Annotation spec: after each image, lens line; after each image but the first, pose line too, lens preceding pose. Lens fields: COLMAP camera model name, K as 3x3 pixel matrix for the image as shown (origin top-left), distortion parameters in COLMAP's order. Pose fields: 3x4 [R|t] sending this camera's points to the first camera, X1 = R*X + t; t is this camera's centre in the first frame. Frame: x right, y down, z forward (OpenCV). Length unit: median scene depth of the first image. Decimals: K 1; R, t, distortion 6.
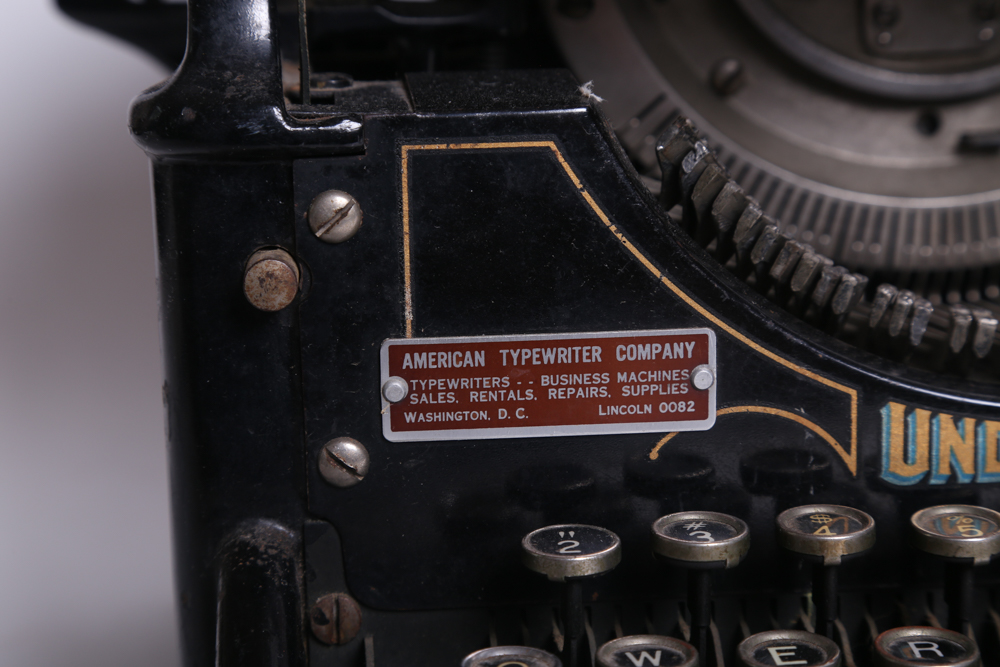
lens RADIAL K [[2406.5, 0, 501.0], [0, 2406.5, 328.5], [0, 0, 1]] dist [0.254822, 0.000000]
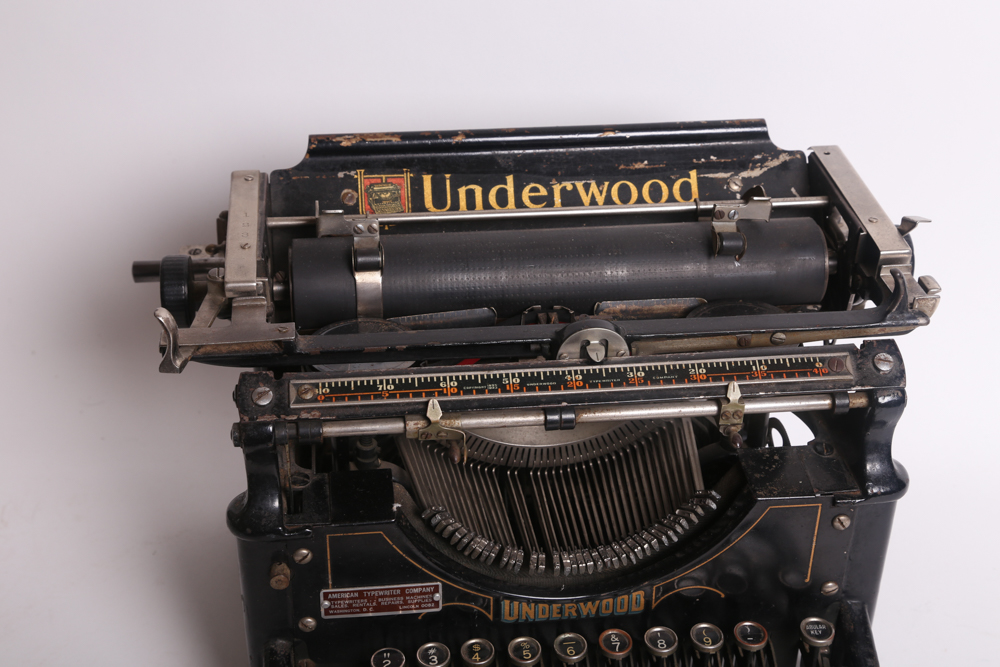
lens RADIAL K [[1415.2, 0, 493.1], [0, 1415.2, 337.8], [0, 0, 1]] dist [0.117310, 0.000000]
pose [[0.999108, 0.011396, 0.040655, 0.078513], [-0.023993, 0.945544, 0.324608, -0.799293], [-0.034742, -0.325294, 0.944975, -0.457655]]
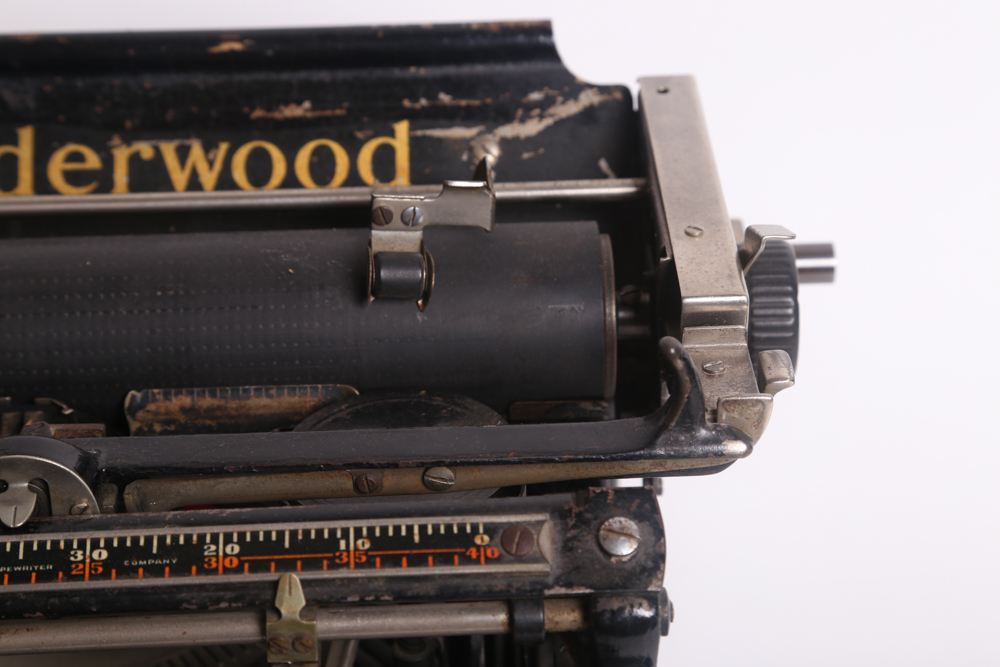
lens RADIAL K [[2406.5, 0, 495.9], [0, 2406.5, 371.8], [0, 0, 1]] dist [0.254822, 0.000000]
pose [[0.998644, 0.026127, -0.045022, 0.571715], [-0.010188, 0.946288, 0.323165, -0.762120], [0.051047, -0.322269, 0.945271, -0.158820]]
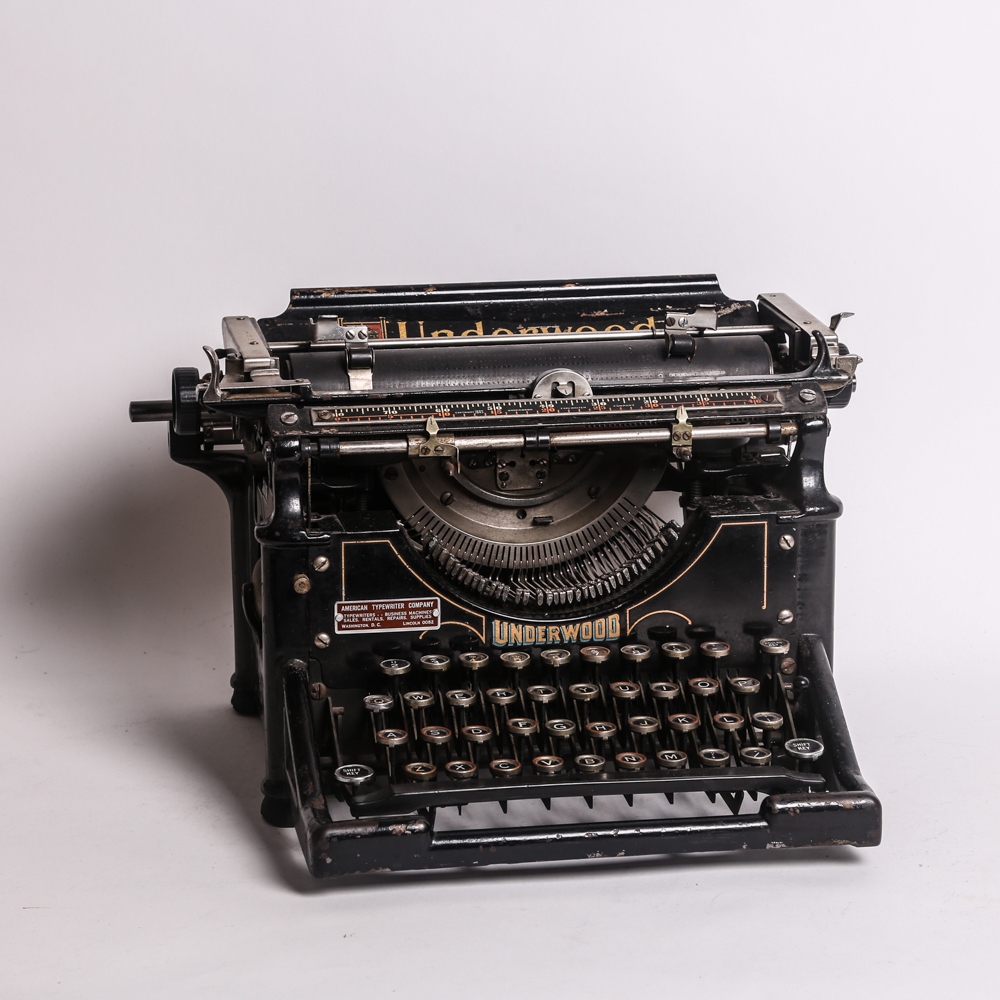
lens RADIAL K [[3171.8, 0, 451.1], [0, 3171.8, 544.1], [0, 0, 1]] dist [0.296980, 0.000000]
pose [[0.997461, -0.006467, 0.070924, -0.191274], [0.005263, 0.999839, 0.017159, -0.141251], [-0.071024, -0.016742, 0.997334, -3.153625]]
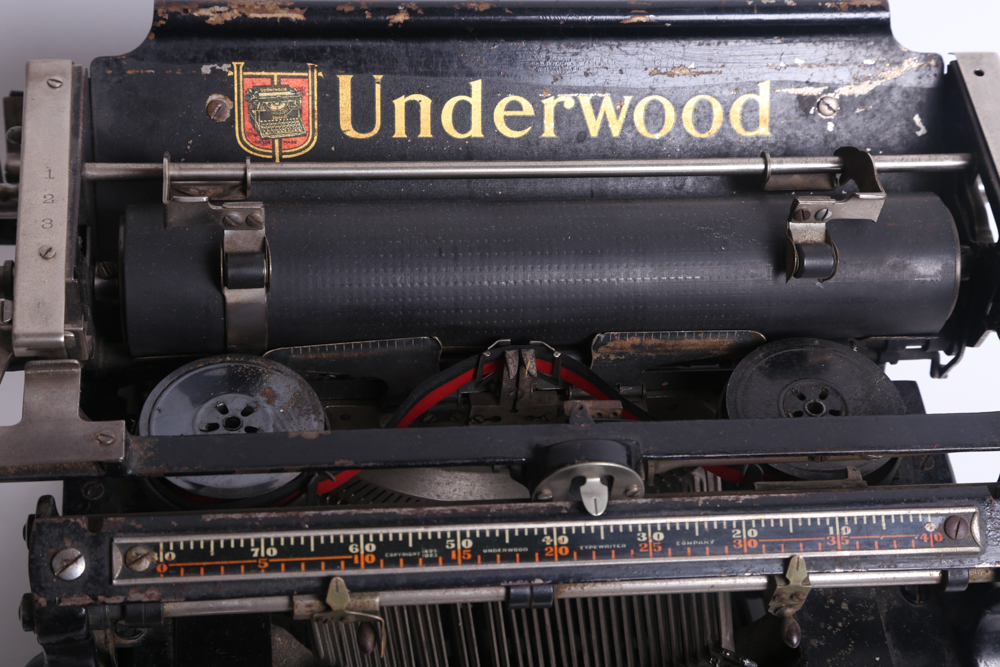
lens RADIAL K [[1838.1, 0, 489.6], [0, 1838.1, 339.3], [0, 0, 1]] dist [0.164385, 0.000000]
pose [[0.994719, 0.051923, 0.088534, 0.059809], [-0.094986, 0.792508, 0.602420, -1.159693], [-0.038885, -0.607648, 0.793254, 0.045039]]
